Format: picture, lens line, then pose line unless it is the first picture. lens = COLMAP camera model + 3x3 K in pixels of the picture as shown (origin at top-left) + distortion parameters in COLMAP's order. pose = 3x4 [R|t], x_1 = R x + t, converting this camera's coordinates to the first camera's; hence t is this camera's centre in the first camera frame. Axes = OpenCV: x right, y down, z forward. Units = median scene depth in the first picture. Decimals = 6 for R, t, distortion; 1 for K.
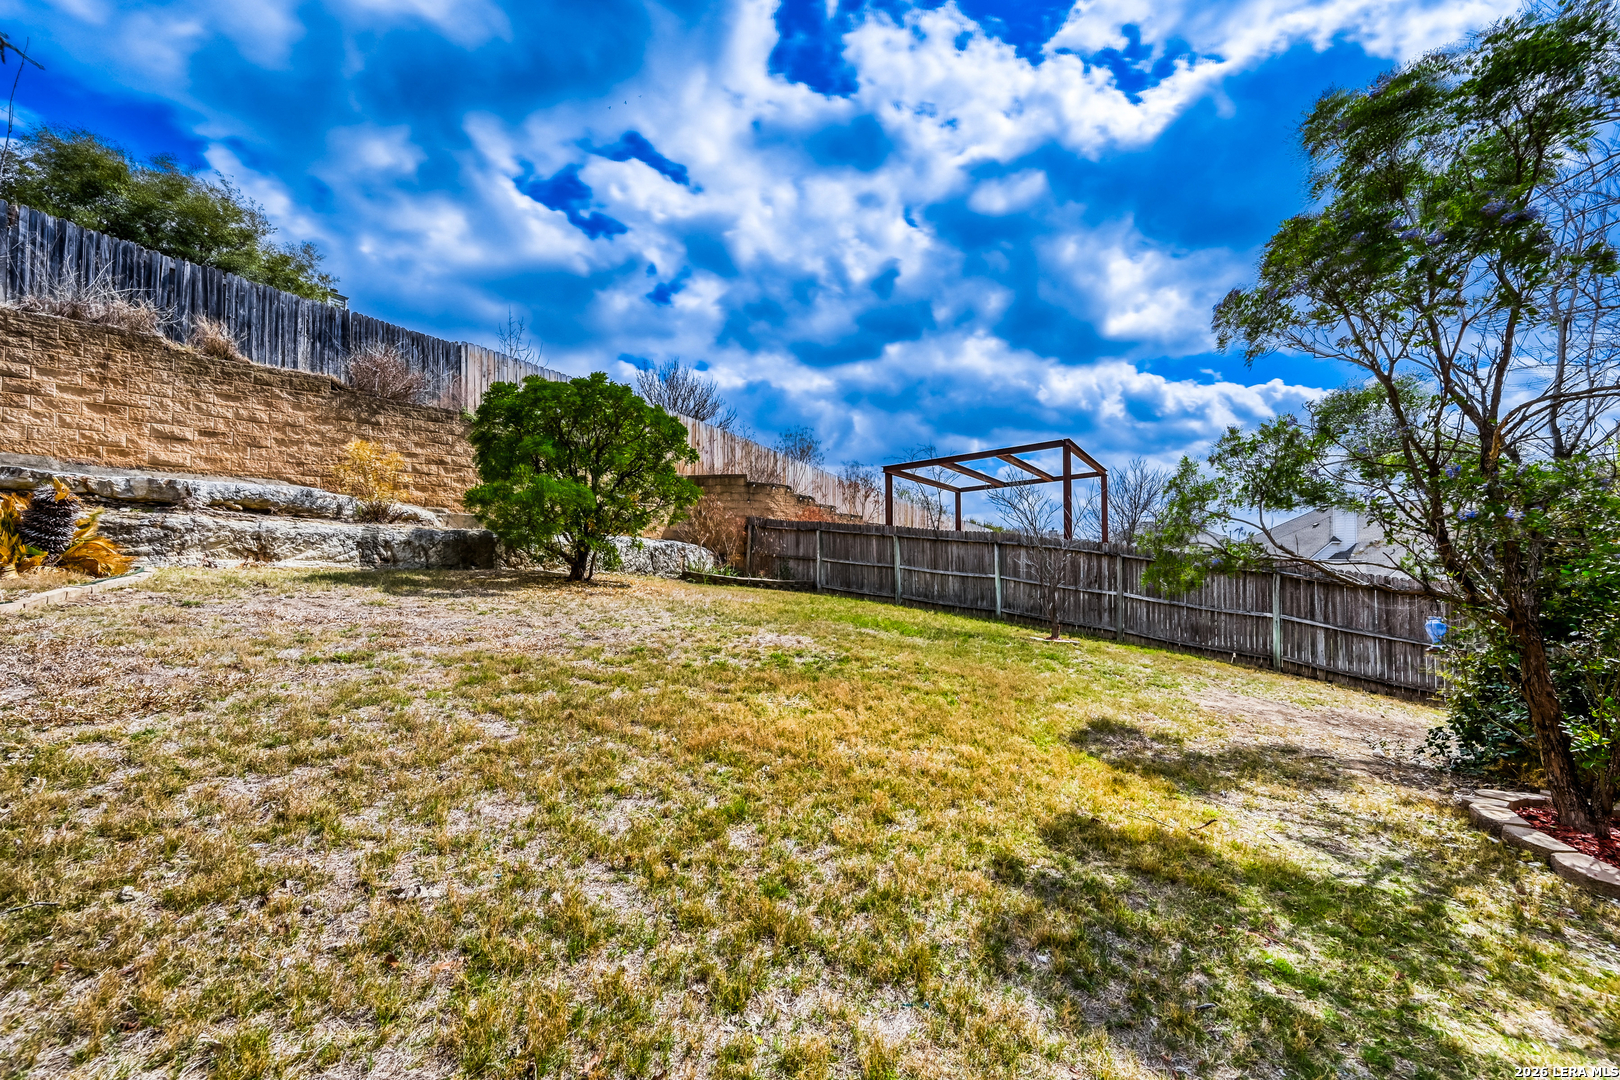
lens RADIAL K [[644.9, 0, 814.0], [0, 644.9, 545.1], [0, 0, 1]] dist [0.001634, -0.000346]
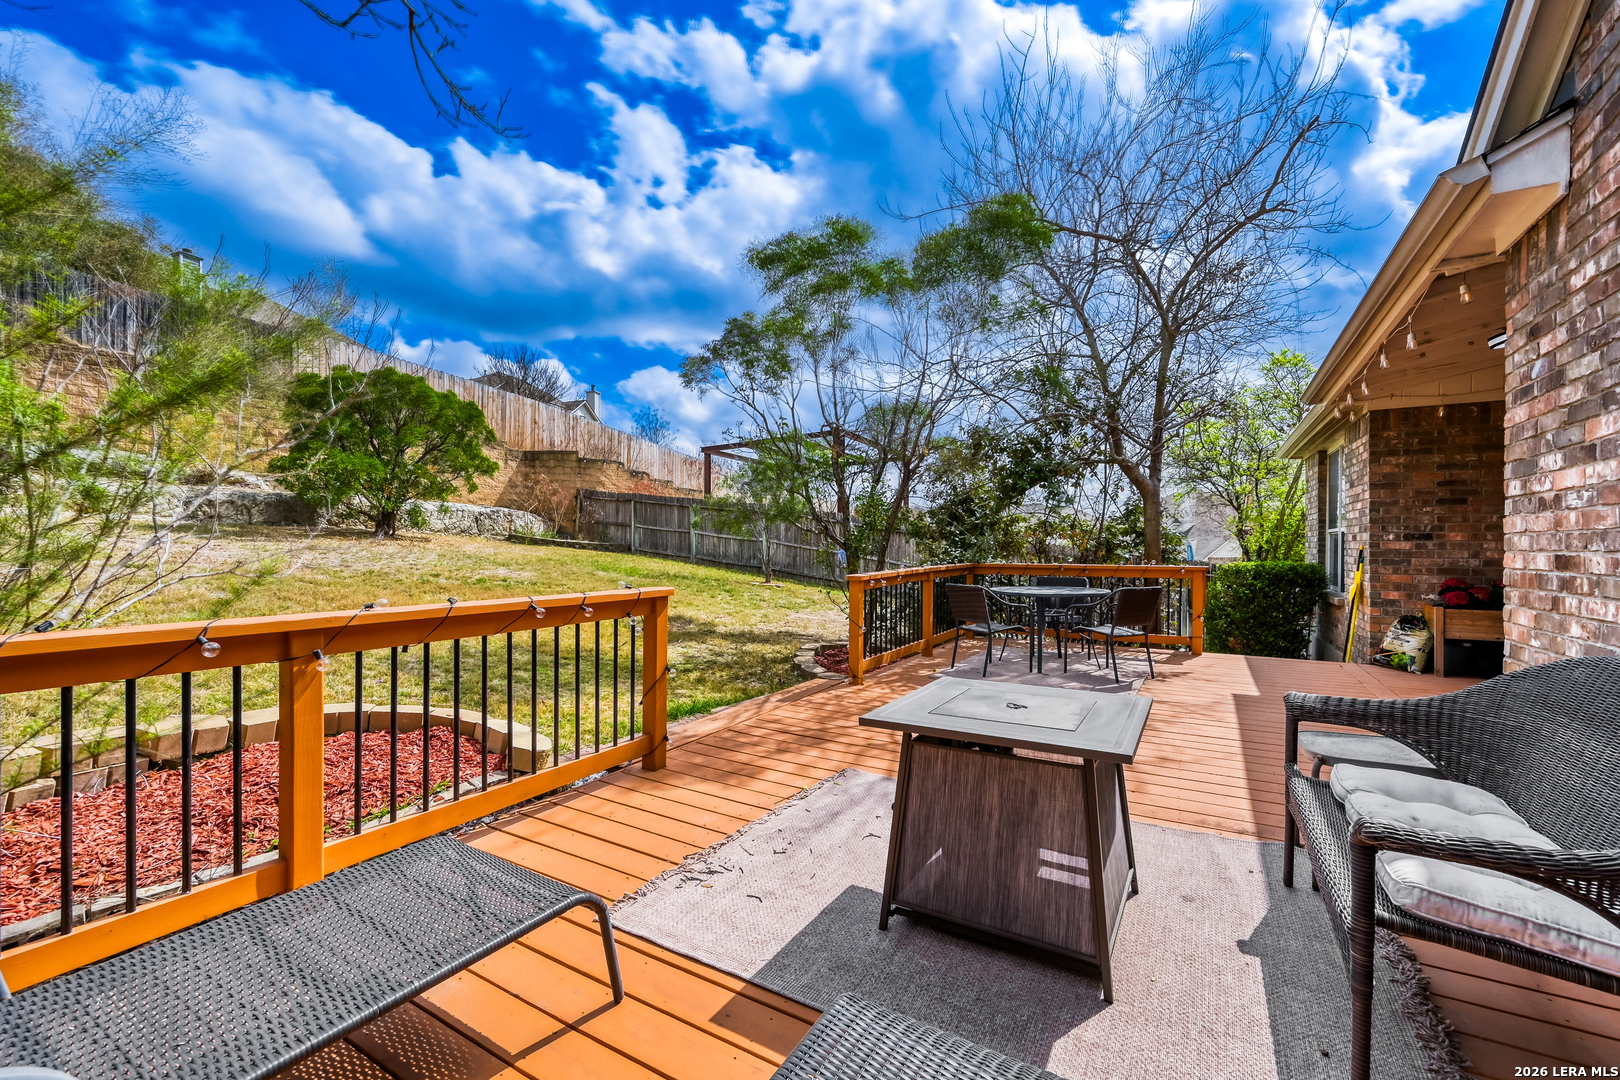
lens RADIAL K [[644.9, 0, 810.1], [0, 644.9, 545.5], [0, 0, 1]] dist [0.001634, -0.000346]
pose [[0.994473, 0.008470, 0.104651, 0.219519], [-0.012061, 0.999358, 0.033722, 0.016230], [-0.104298, -0.034798, 0.993937, -0.211478]]
